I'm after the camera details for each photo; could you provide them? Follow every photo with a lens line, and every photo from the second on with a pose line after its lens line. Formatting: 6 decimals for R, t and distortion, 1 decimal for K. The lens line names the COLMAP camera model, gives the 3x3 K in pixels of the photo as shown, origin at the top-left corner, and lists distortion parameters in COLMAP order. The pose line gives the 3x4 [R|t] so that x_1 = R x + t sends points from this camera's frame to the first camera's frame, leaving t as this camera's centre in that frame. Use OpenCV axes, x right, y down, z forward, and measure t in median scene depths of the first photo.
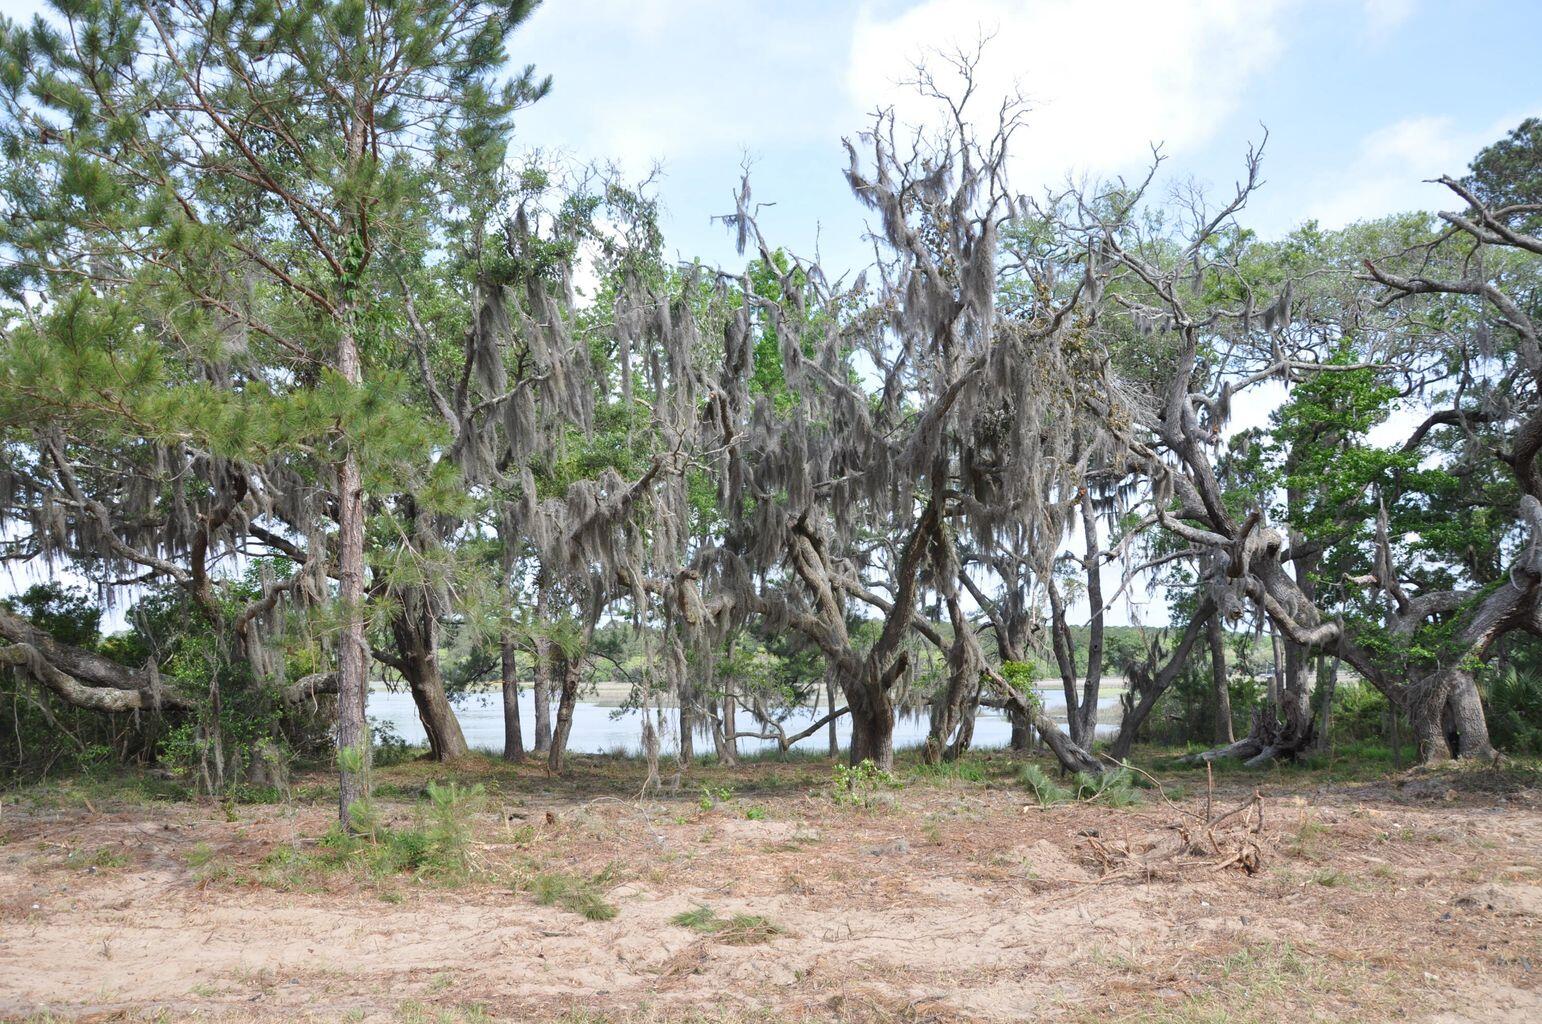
lens RADIAL K [[1229.3, 0, 771.0], [0, 1229.3, 512.0], [0, 0, 1]] dist [-0.078797, 0.002410]
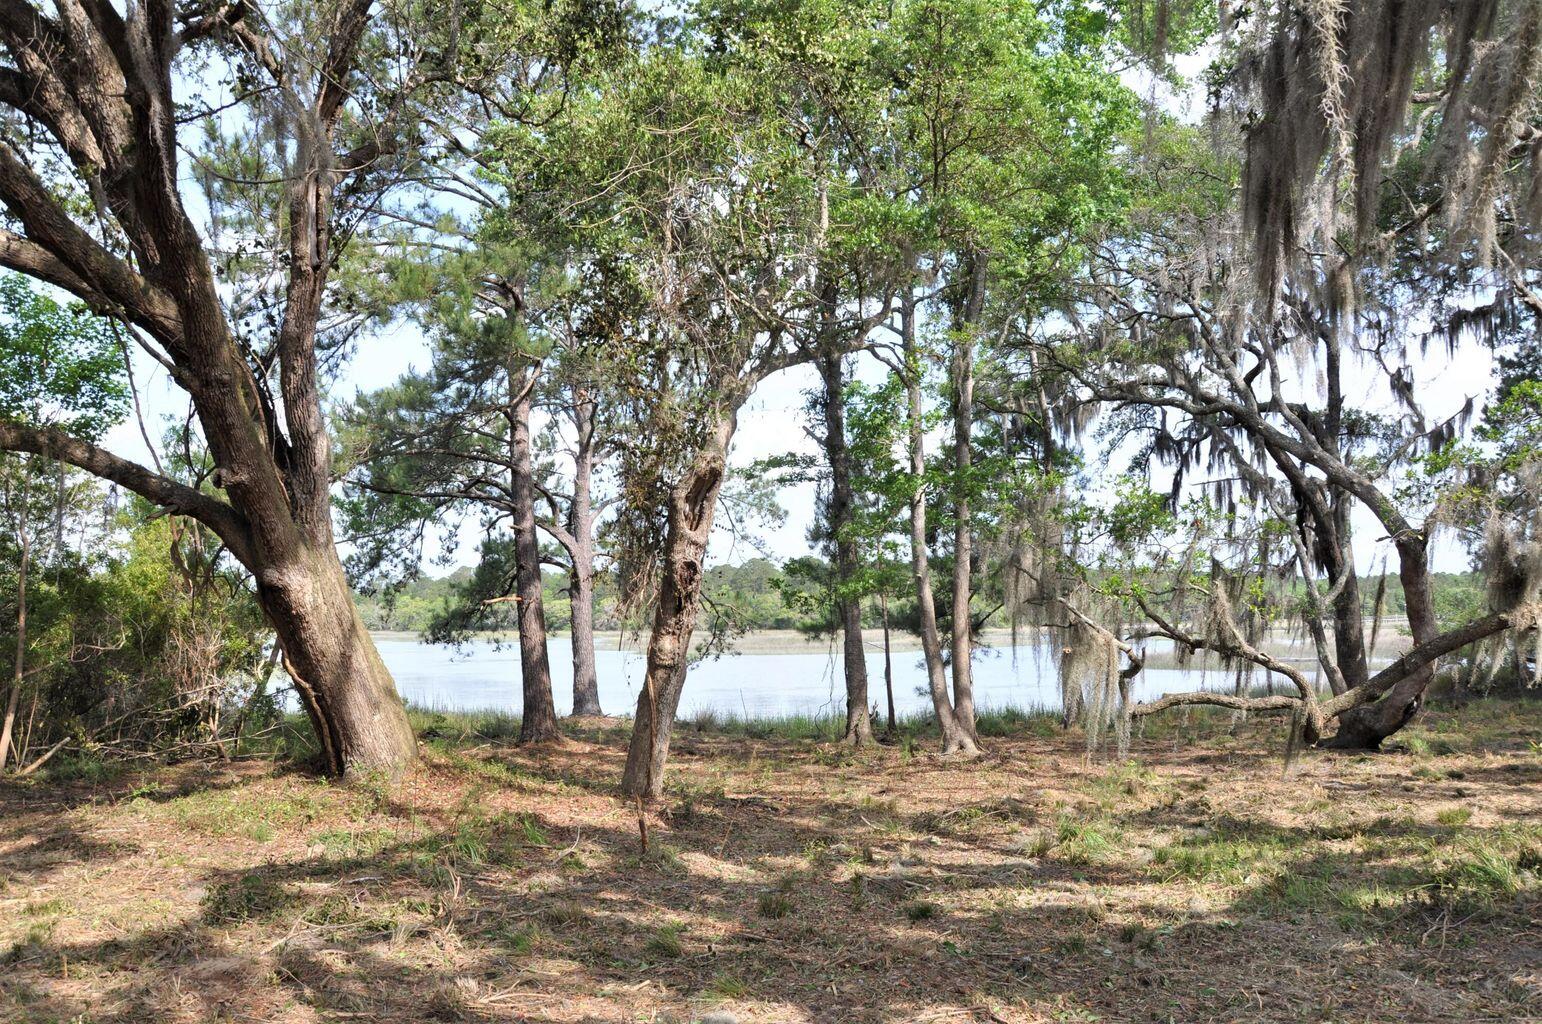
lens RADIAL K [[1229.3, 0, 771.0], [0, 1229.3, 512.0], [0, 0, 1]] dist [-0.078797, 0.002410]
pose [[0.999752, -0.008746, -0.020500, -0.129468], [0.009569, 0.999137, 0.040425, 0.107900], [0.020129, -0.040611, 0.998972, 0.627599]]
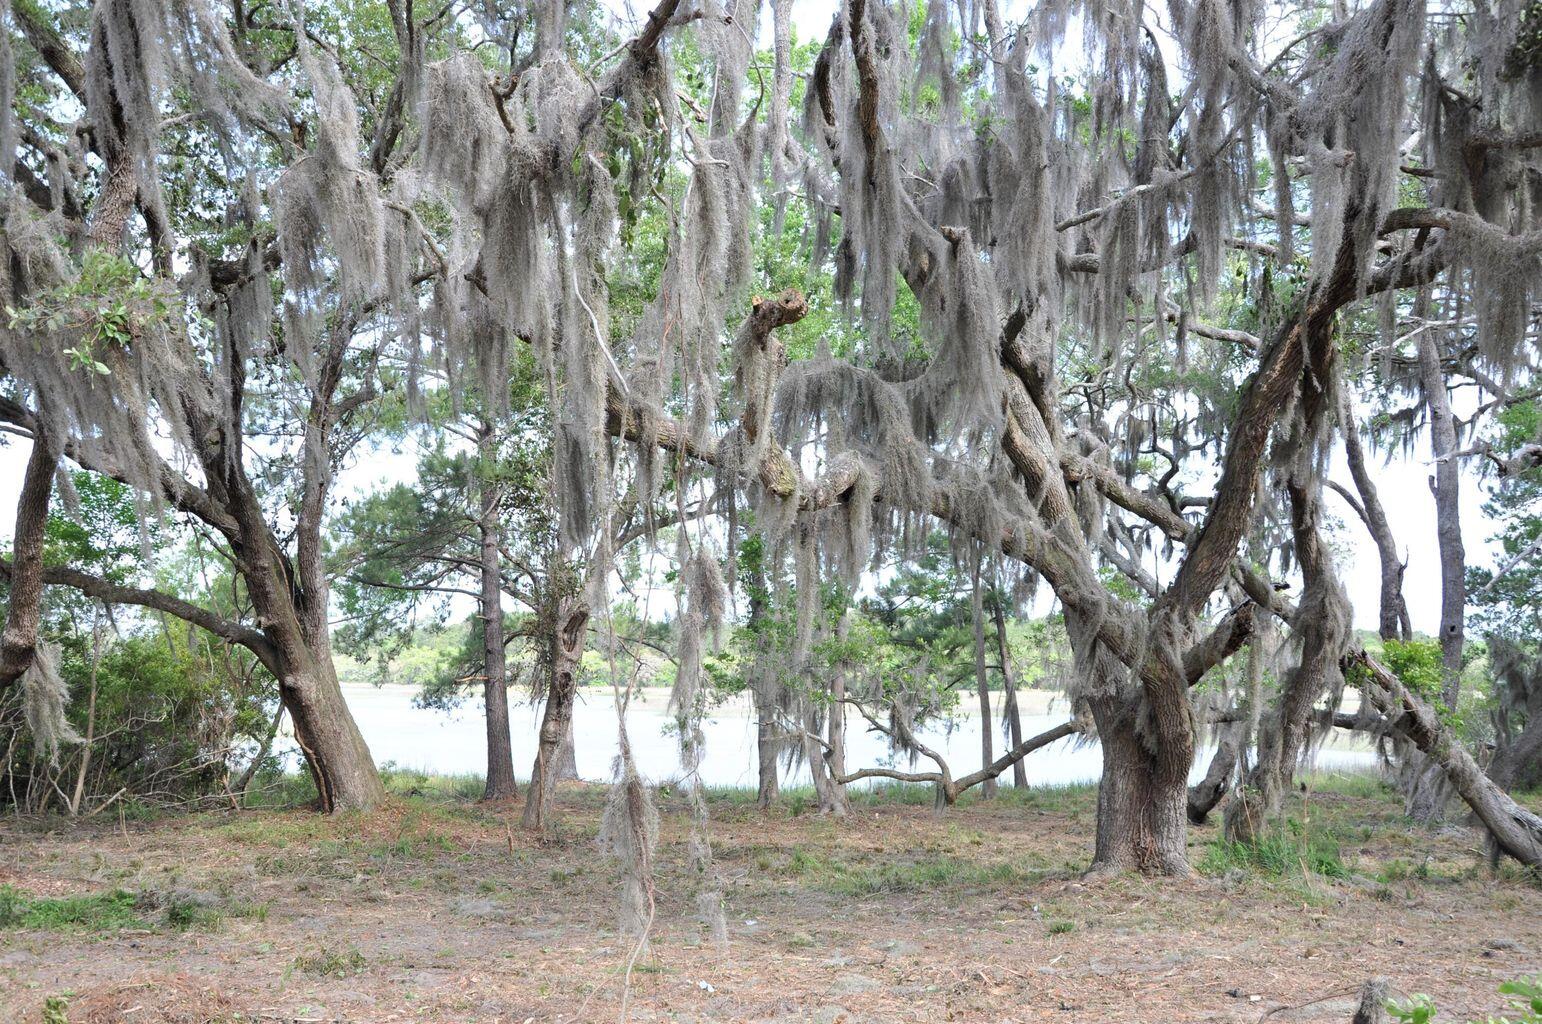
lens RADIAL K [[1424.0, 0, 771.0], [0, 1424.0, 512.0], [0, 0, 1]] dist [-0.003187, -0.005932]
pose [[0.997723, 0.001274, -0.067440, -0.024142], [-0.000306, 0.999897, 0.014363, 0.054755], [0.067451, -0.014310, 0.997620, 0.356229]]
